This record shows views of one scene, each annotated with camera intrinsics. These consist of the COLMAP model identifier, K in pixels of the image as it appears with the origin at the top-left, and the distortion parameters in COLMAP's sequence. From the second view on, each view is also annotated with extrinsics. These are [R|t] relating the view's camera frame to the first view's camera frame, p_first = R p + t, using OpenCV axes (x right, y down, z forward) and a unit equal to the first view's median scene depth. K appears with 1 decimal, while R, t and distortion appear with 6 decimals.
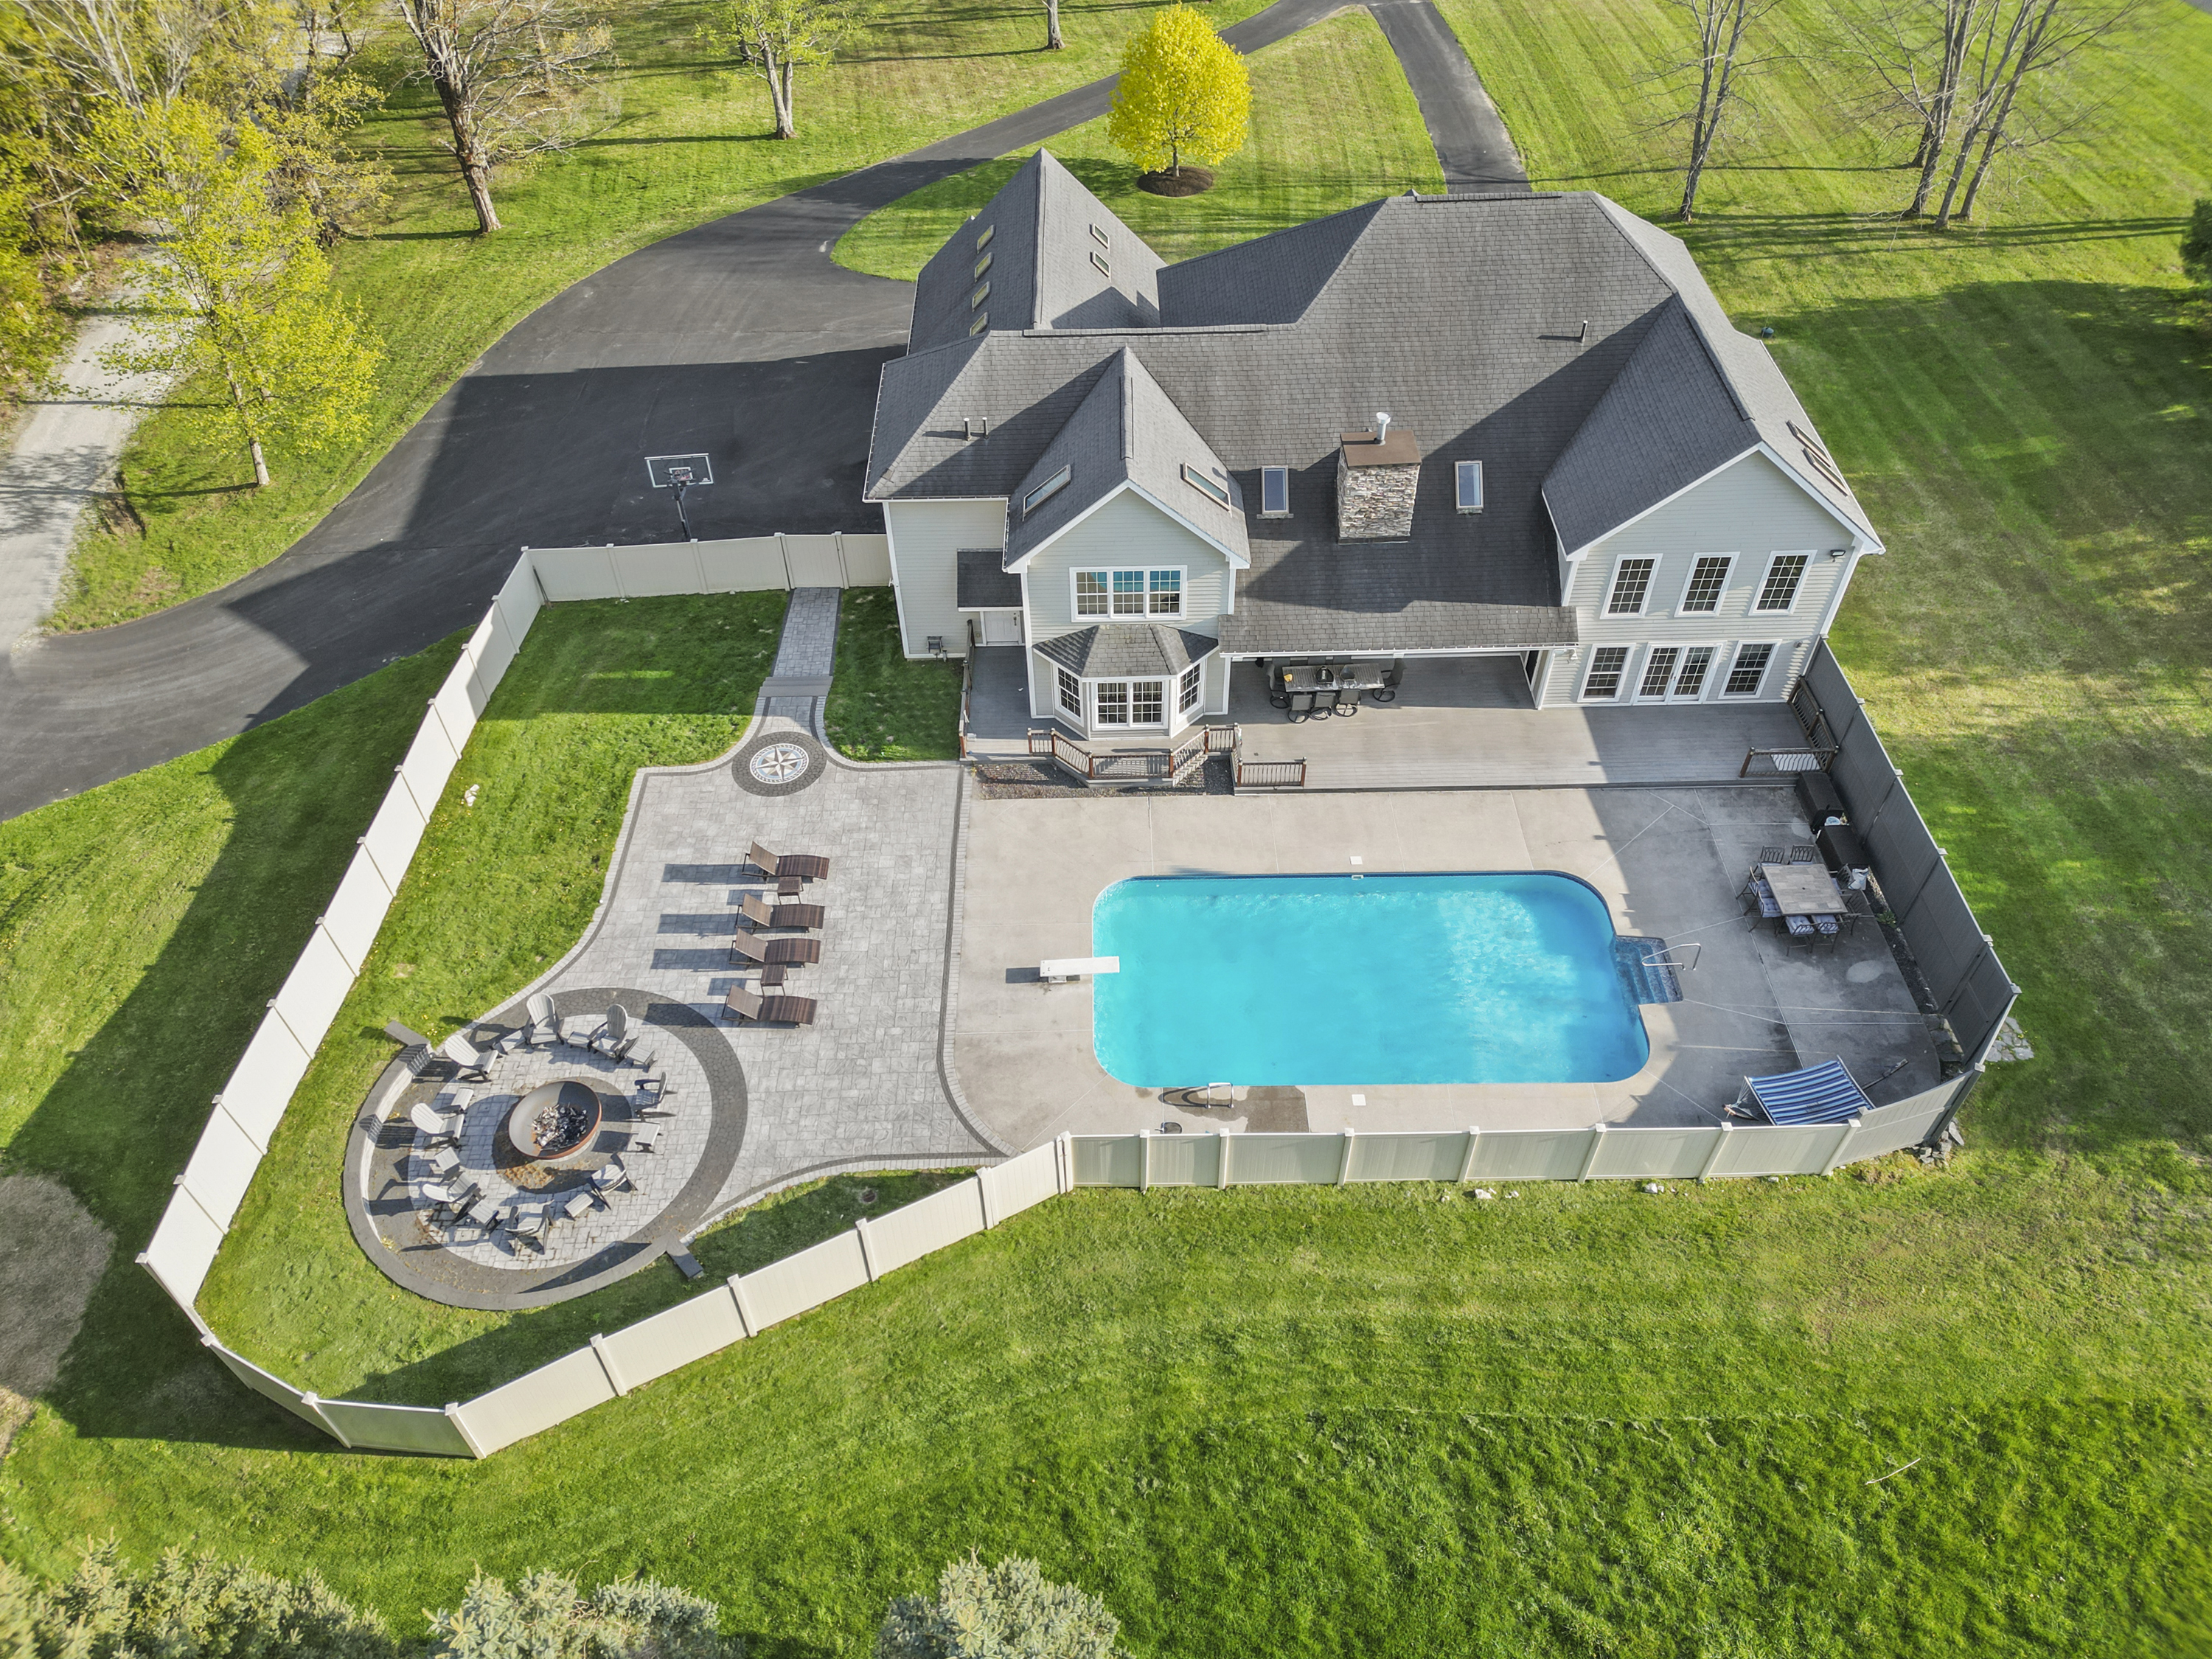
lens RADIAL K [[1544.4, 0, 1111.1], [0, 1544.4, 821.4], [0, 0, 1]] dist [0.119896, -0.135190]
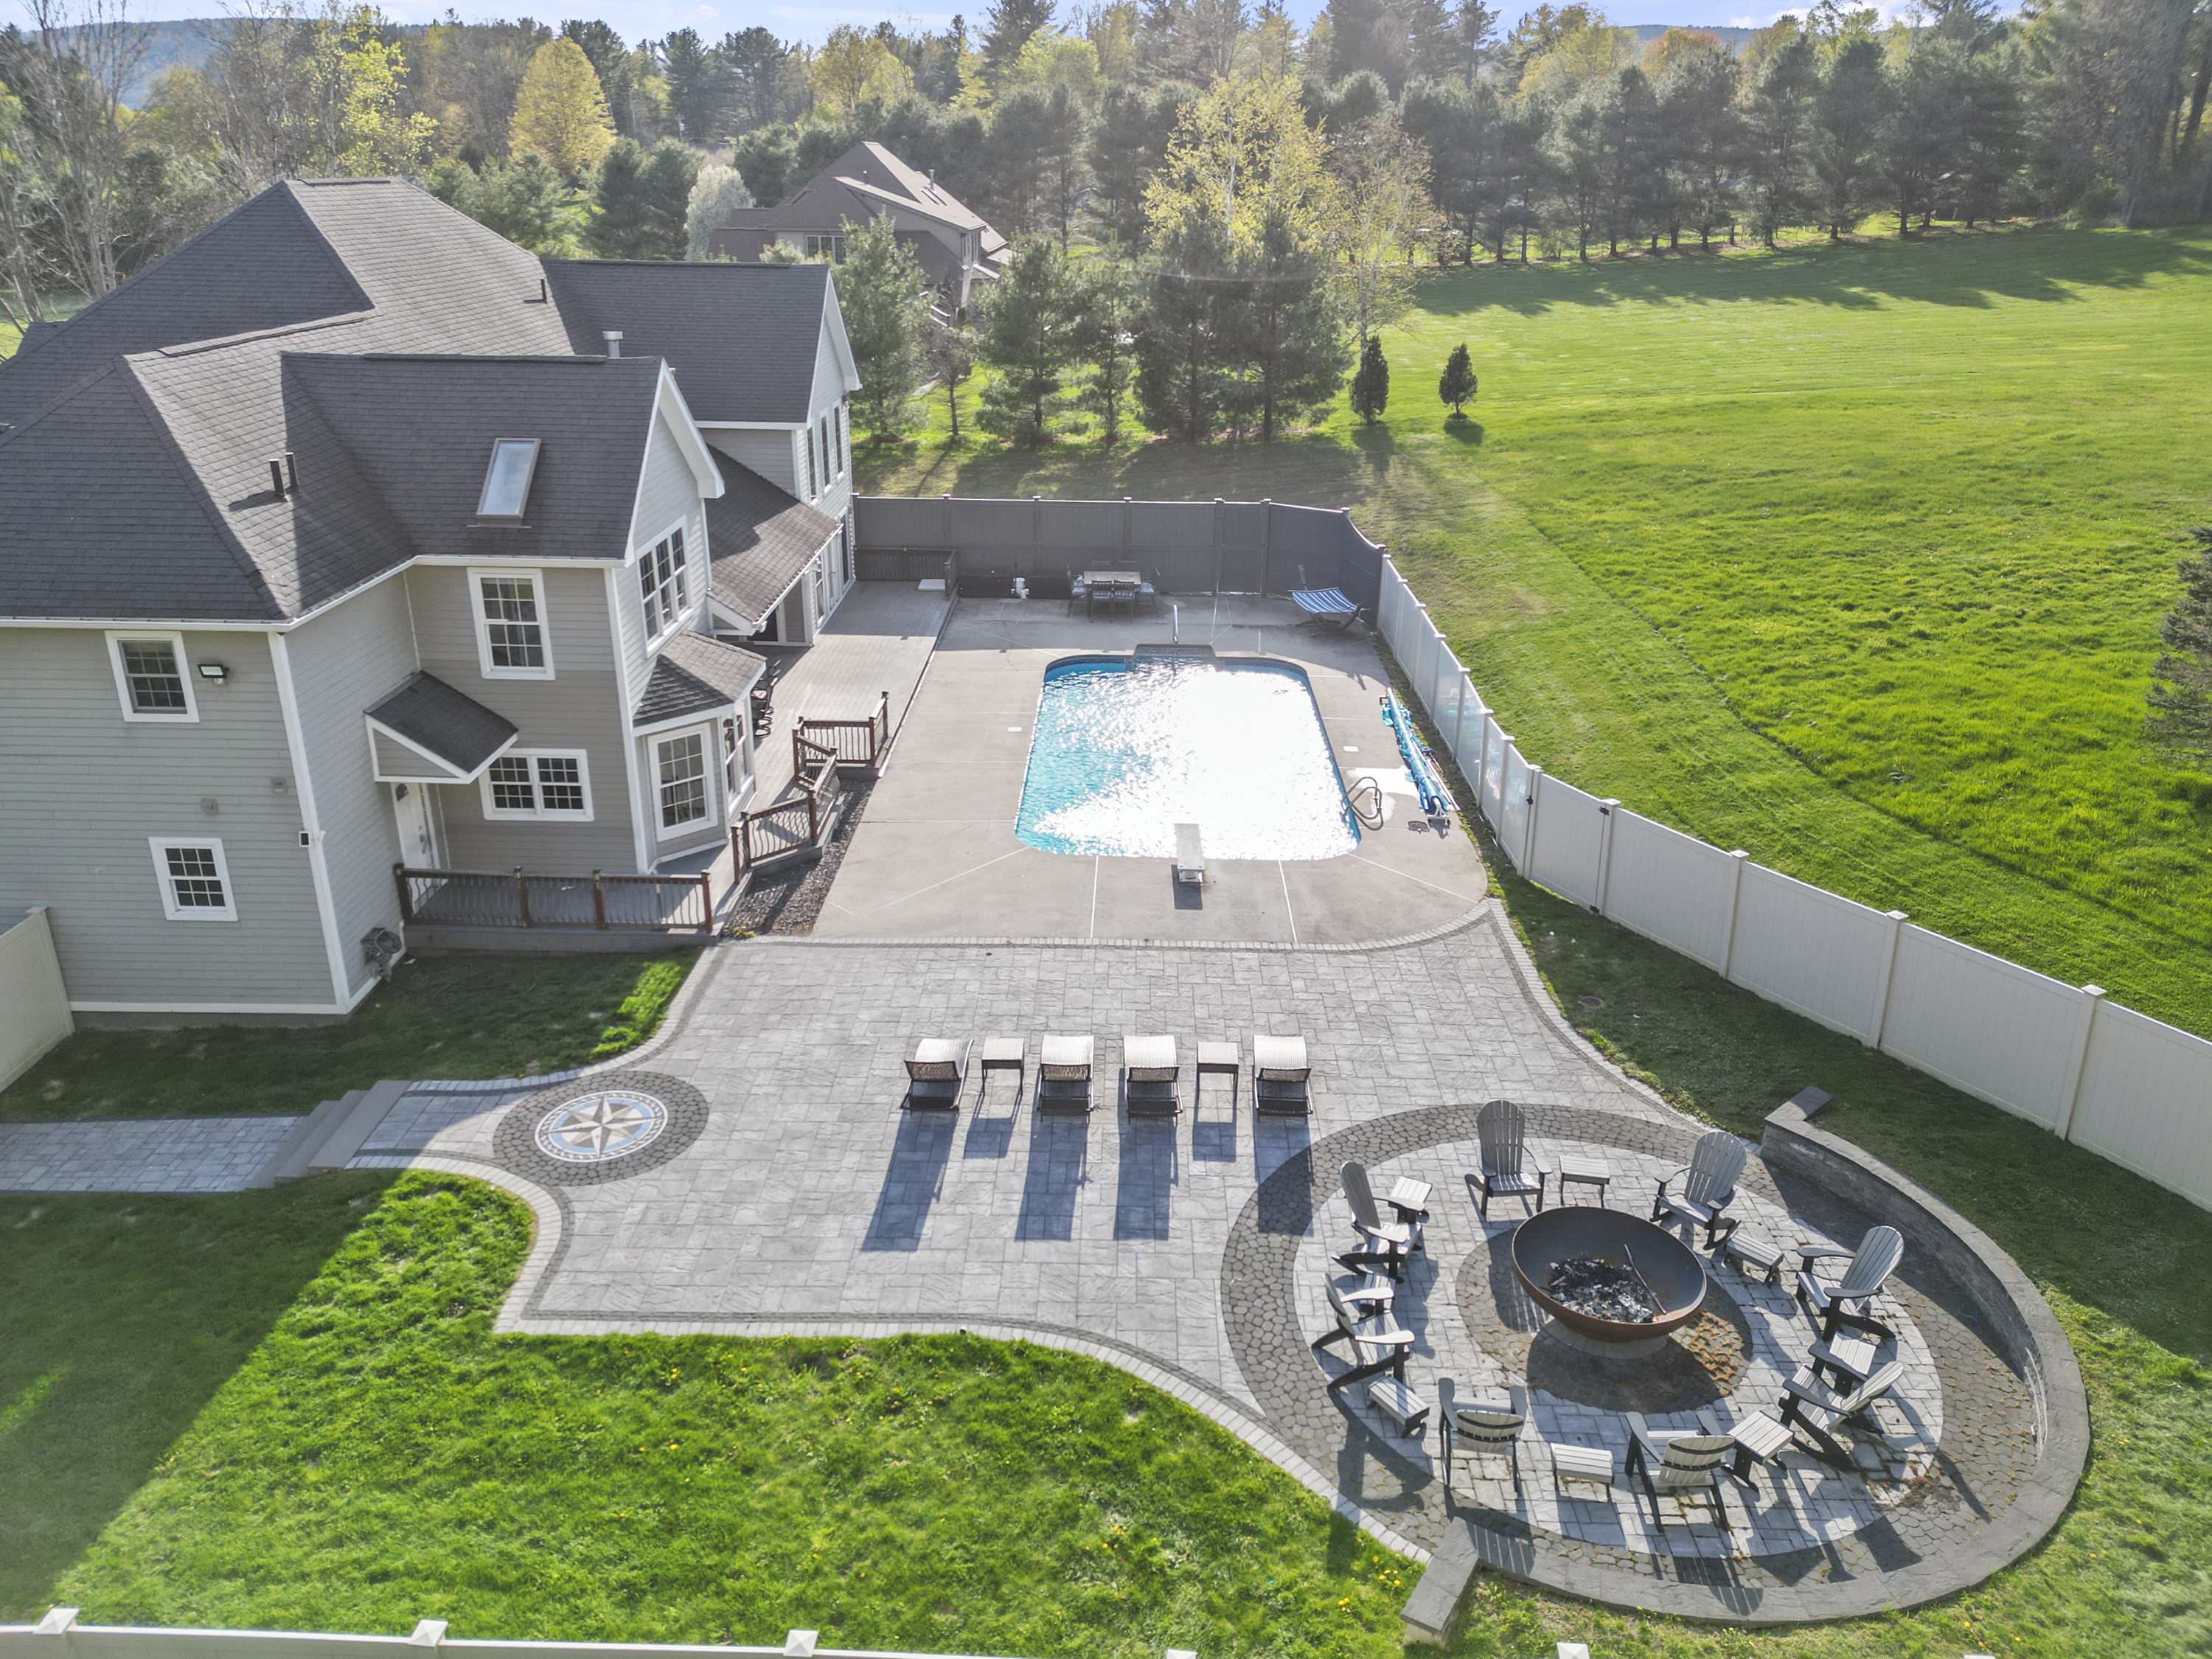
lens RADIAL K [[1593.1, 0, 1096.6], [0, 1593.1, 835.3], [0, 0, 1]] dist [0.120061, -0.152414]
pose [[0.030912, -0.365439, 0.930322, -0.647050], [0.722152, 0.651674, 0.231988, -0.102116], [-0.691044, 0.664662, 0.284047, 0.741961]]
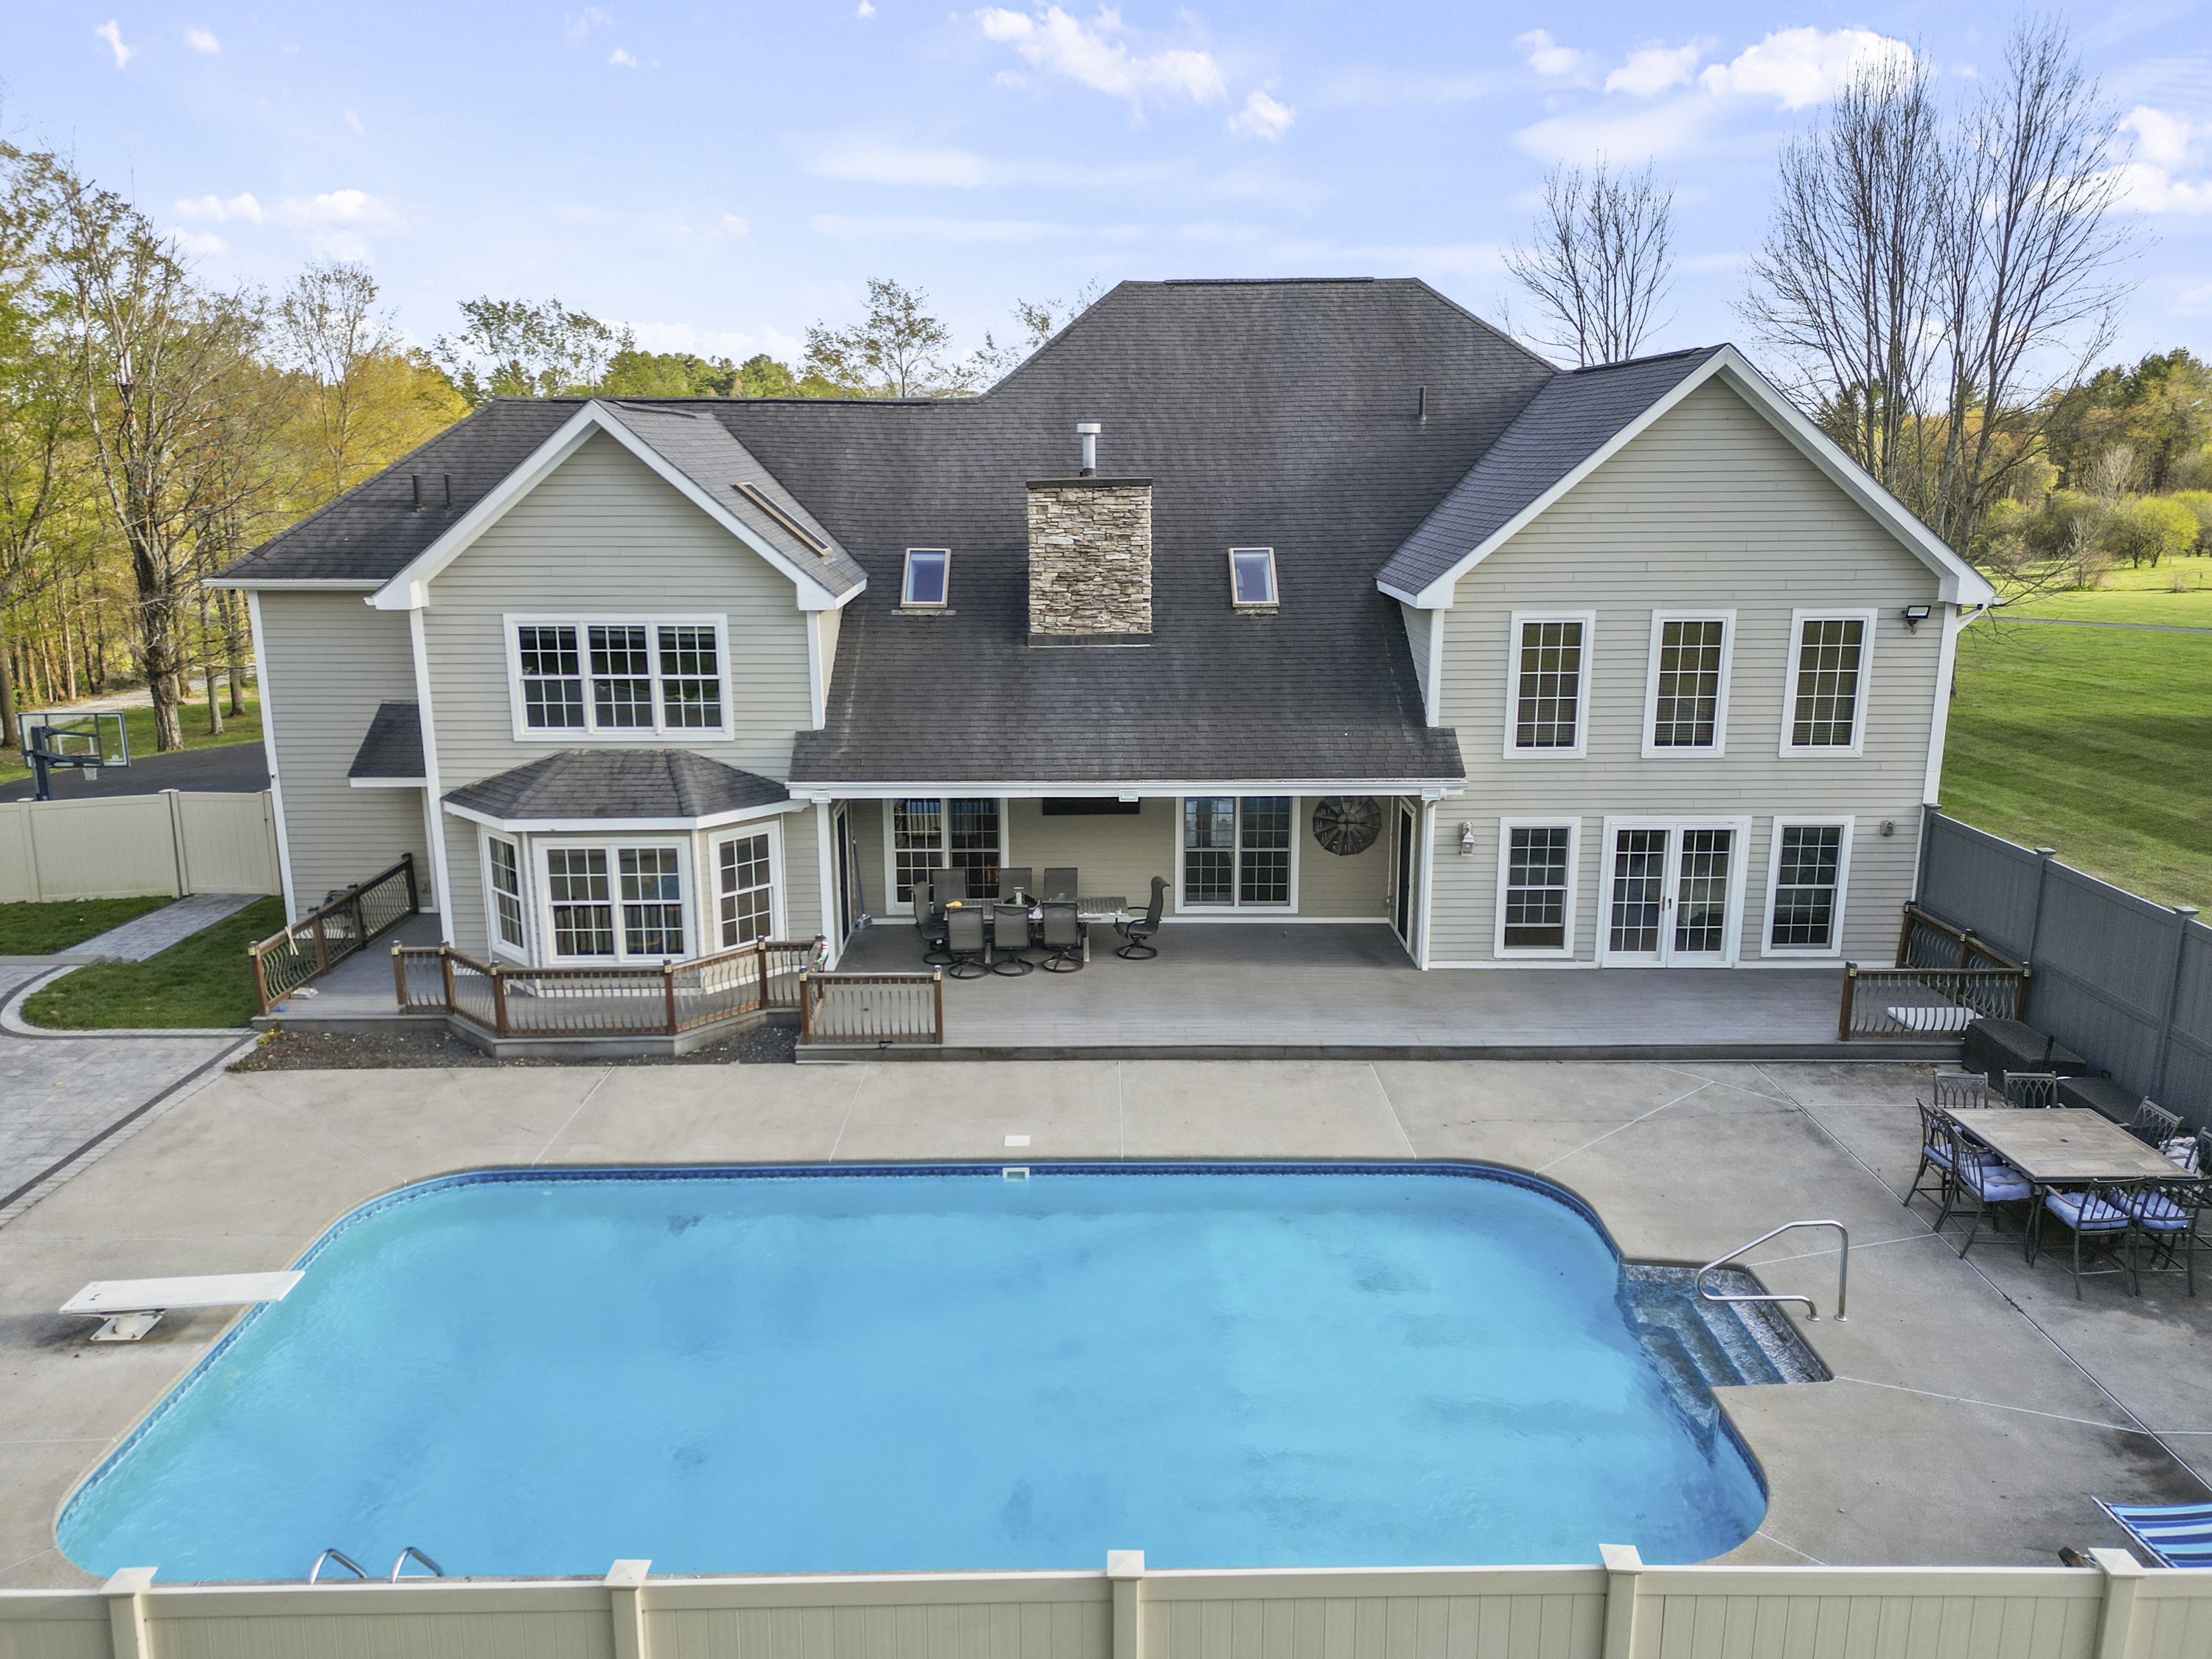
lens RADIAL K [[1544.4, 0, 1111.1], [0, 1544.4, 821.4], [0, 0, 1]] dist [0.119896, -0.135190]
pose [[0.999885, 0.015175, -0.000422, 0.178992], [-0.012891, 0.834059, -0.551524, 0.186603], [-0.008017, 0.551466, 0.834159, 0.569929]]
